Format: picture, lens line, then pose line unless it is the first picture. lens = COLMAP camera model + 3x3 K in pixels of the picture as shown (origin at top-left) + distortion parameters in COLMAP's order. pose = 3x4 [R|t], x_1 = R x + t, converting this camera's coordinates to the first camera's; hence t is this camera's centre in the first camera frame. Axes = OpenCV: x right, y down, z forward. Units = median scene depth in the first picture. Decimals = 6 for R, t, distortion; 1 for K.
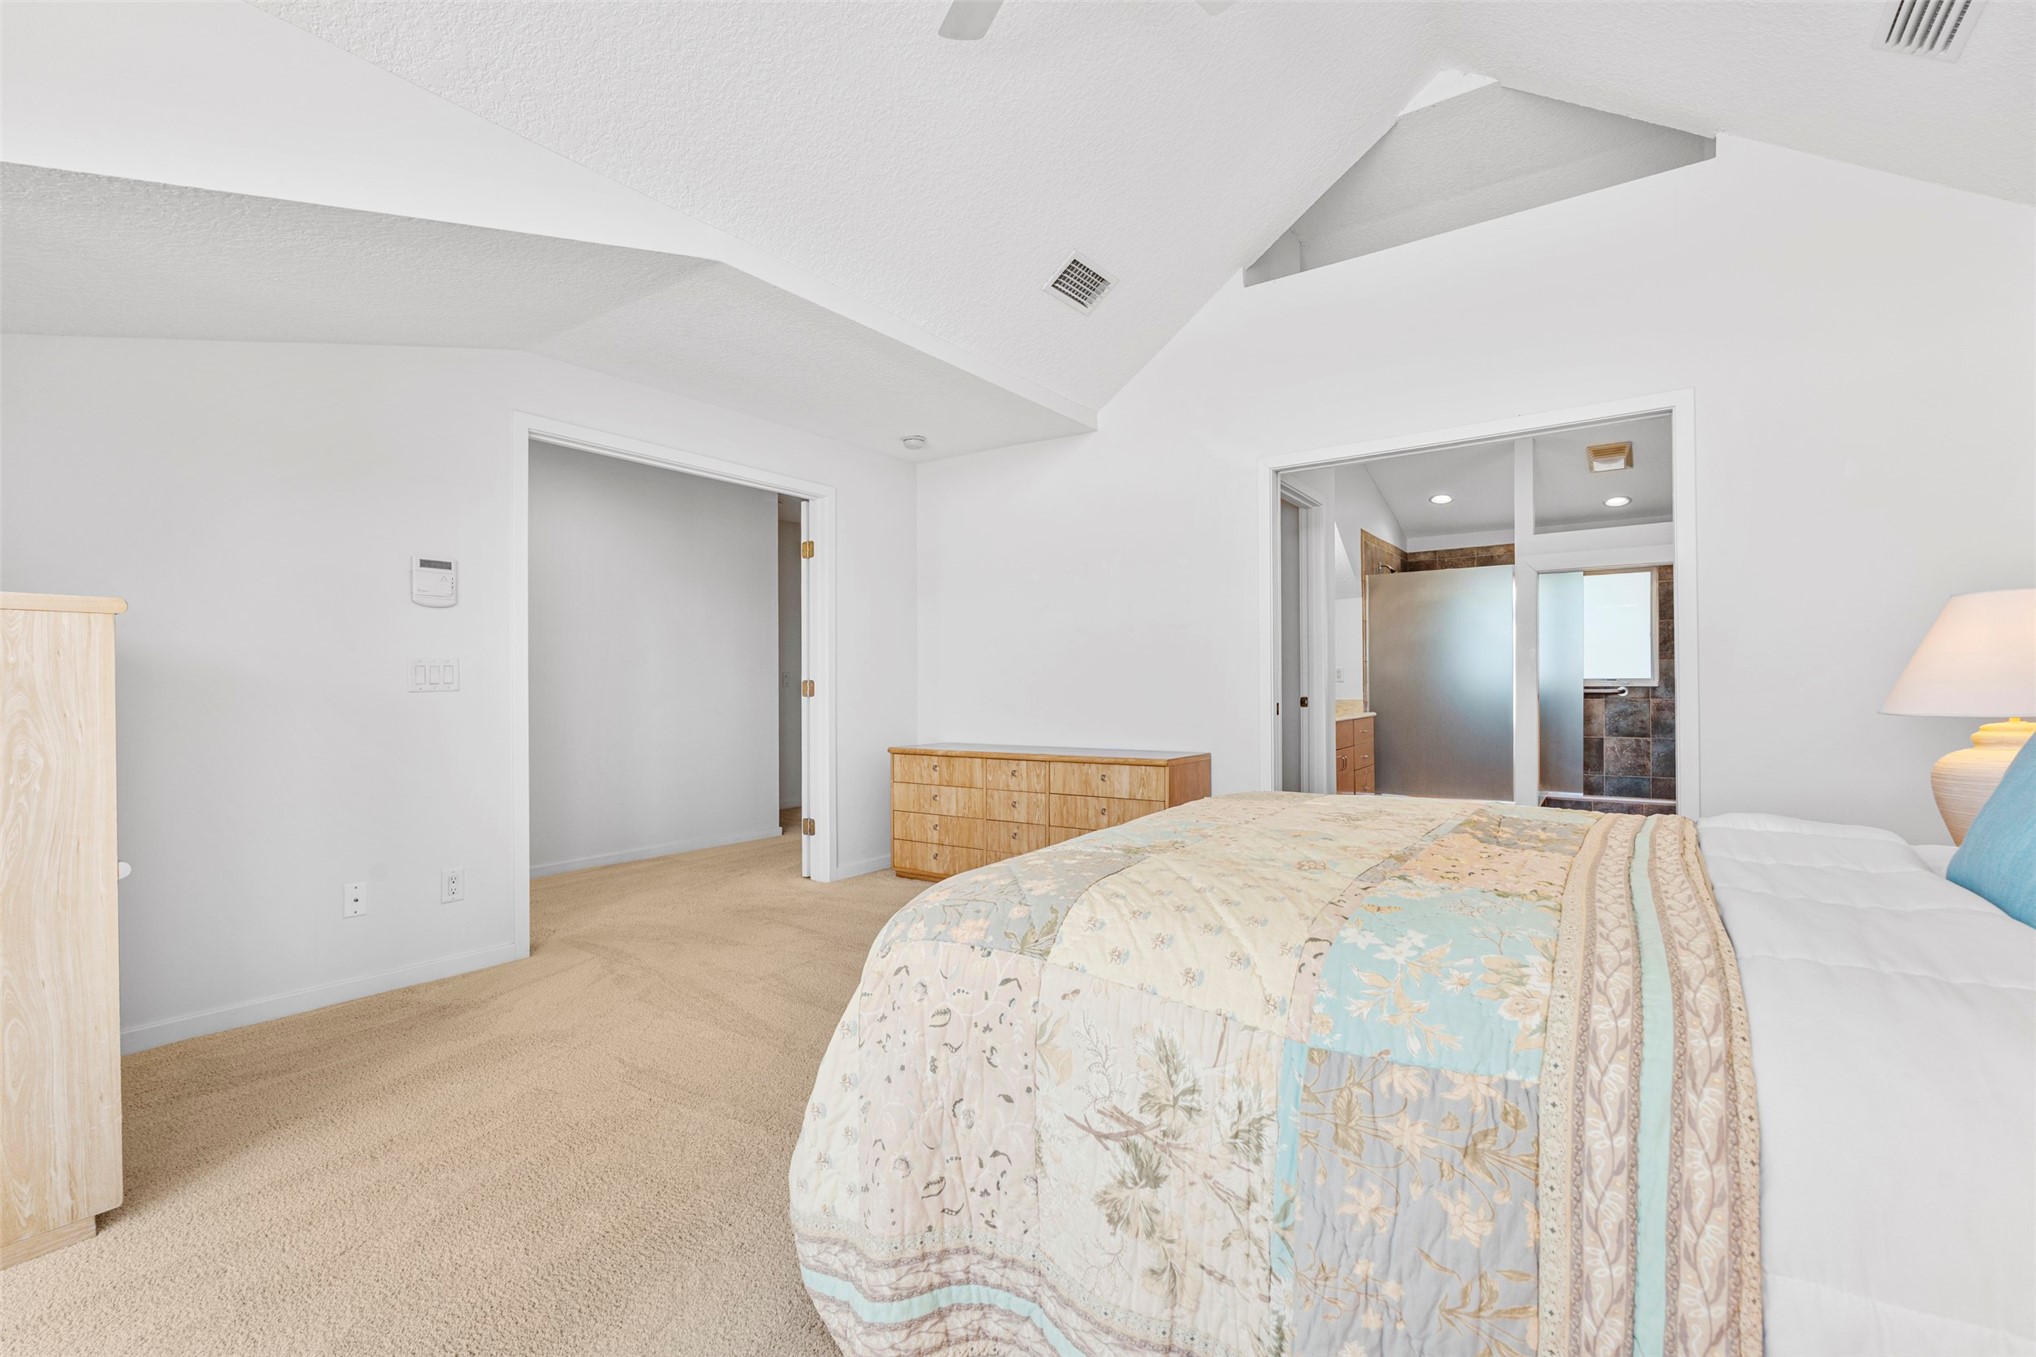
lens RADIAL K [[895.4, 0, 1006.7], [0, 895.4, 678.6], [0, 0, 1]] dist [-0.002888, 0.000380]
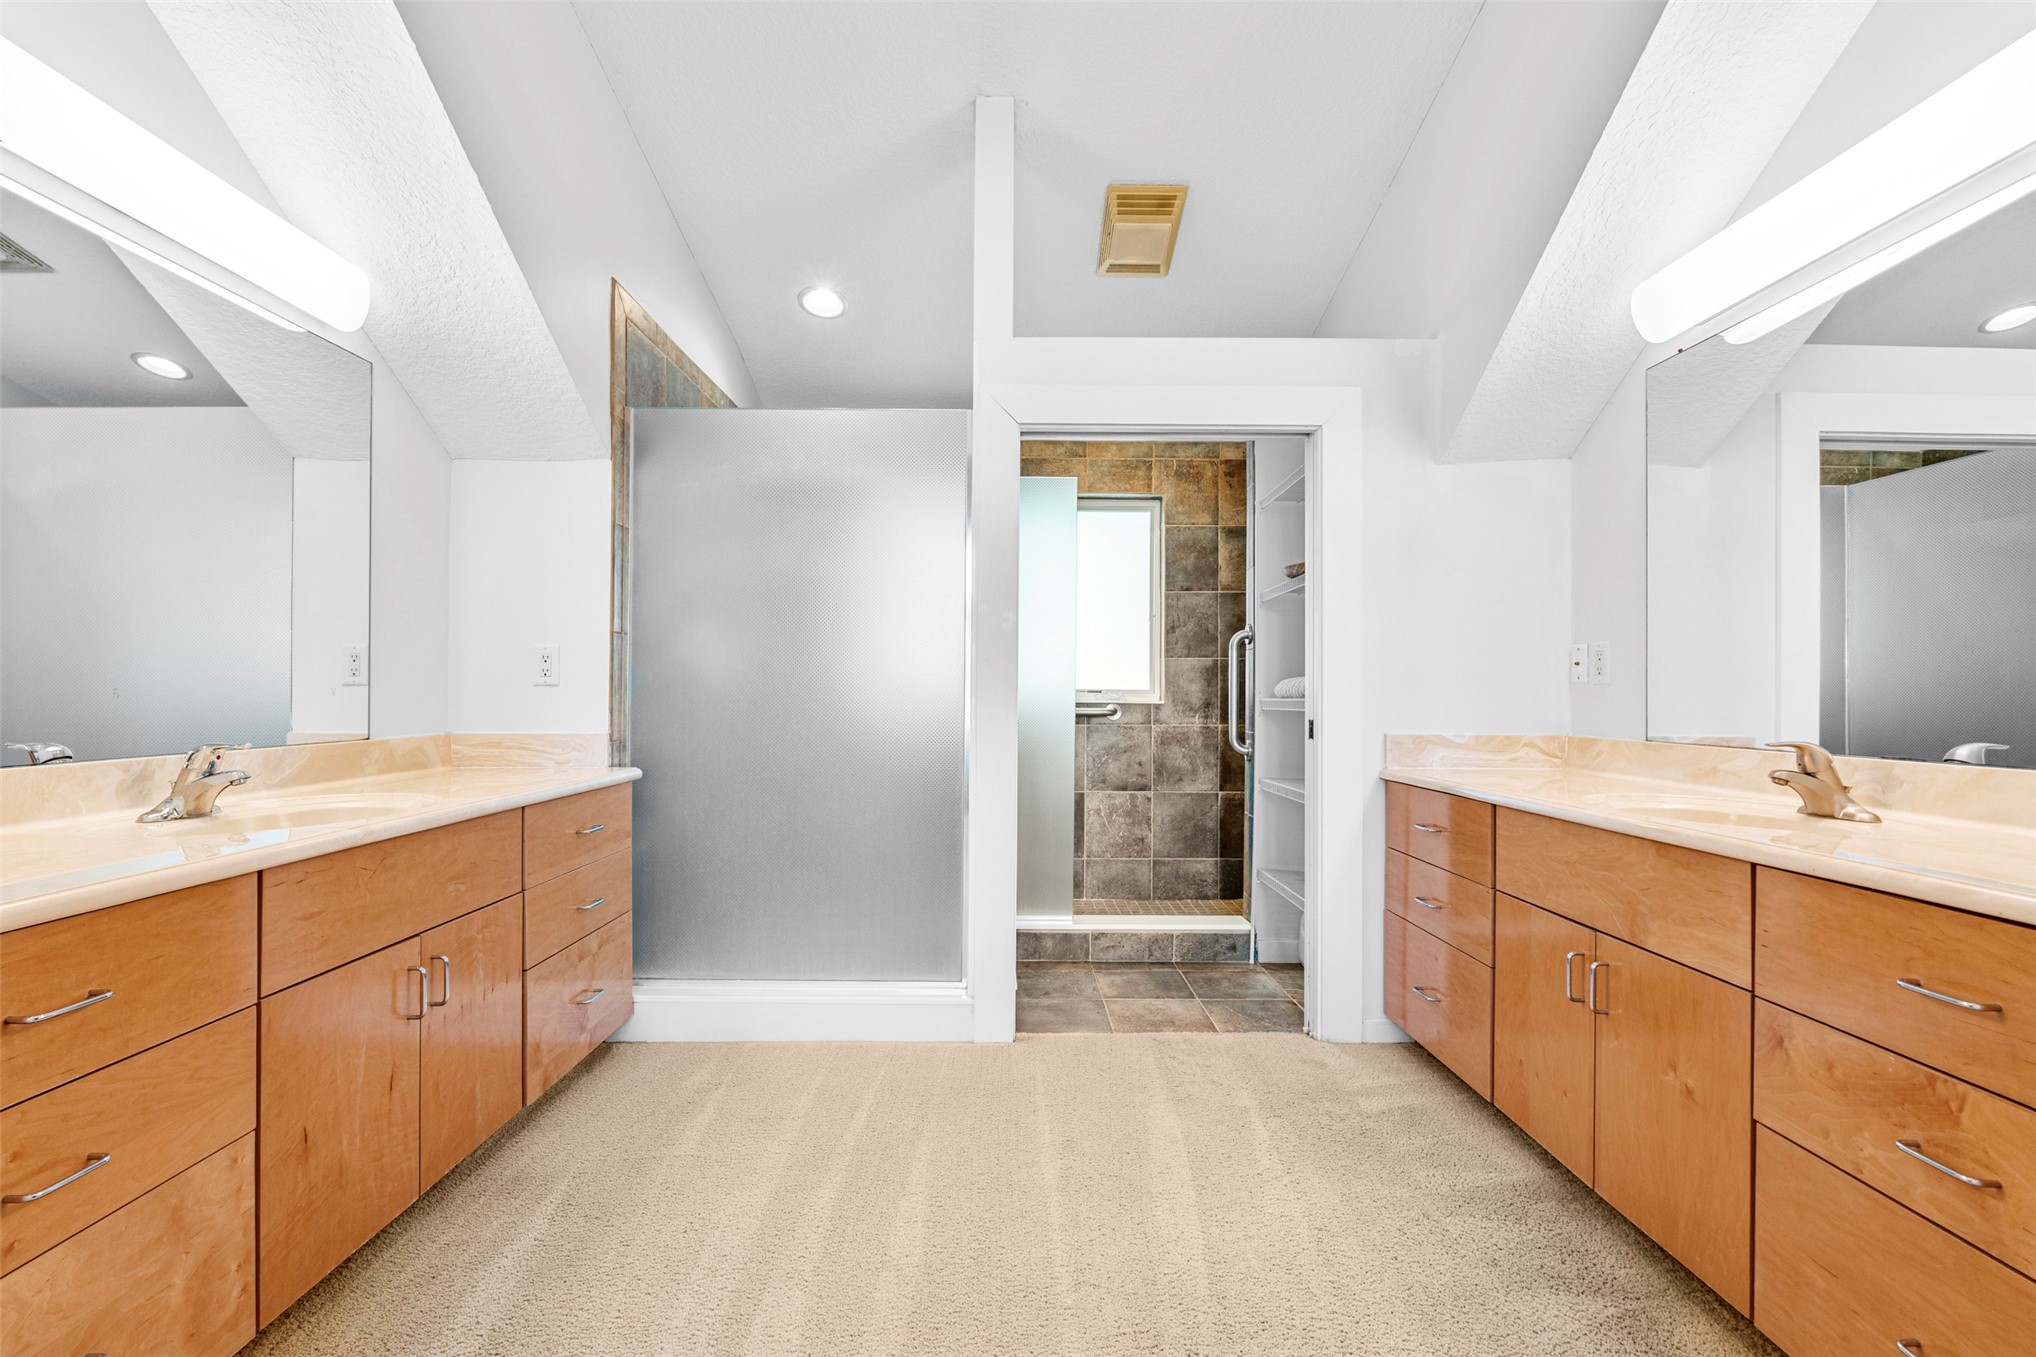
lens RADIAL K [[895.4, 0, 1016.6], [0, 895.4, 691.4], [0, 0, 1]] dist [-0.002888, 0.000380]
pose [[0.811966, 0.013689, 0.583544, 0.303984], [-0.009403, 0.999902, -0.010372, 0.007637], [-0.583629, 0.002935, 0.812015, 0.572884]]
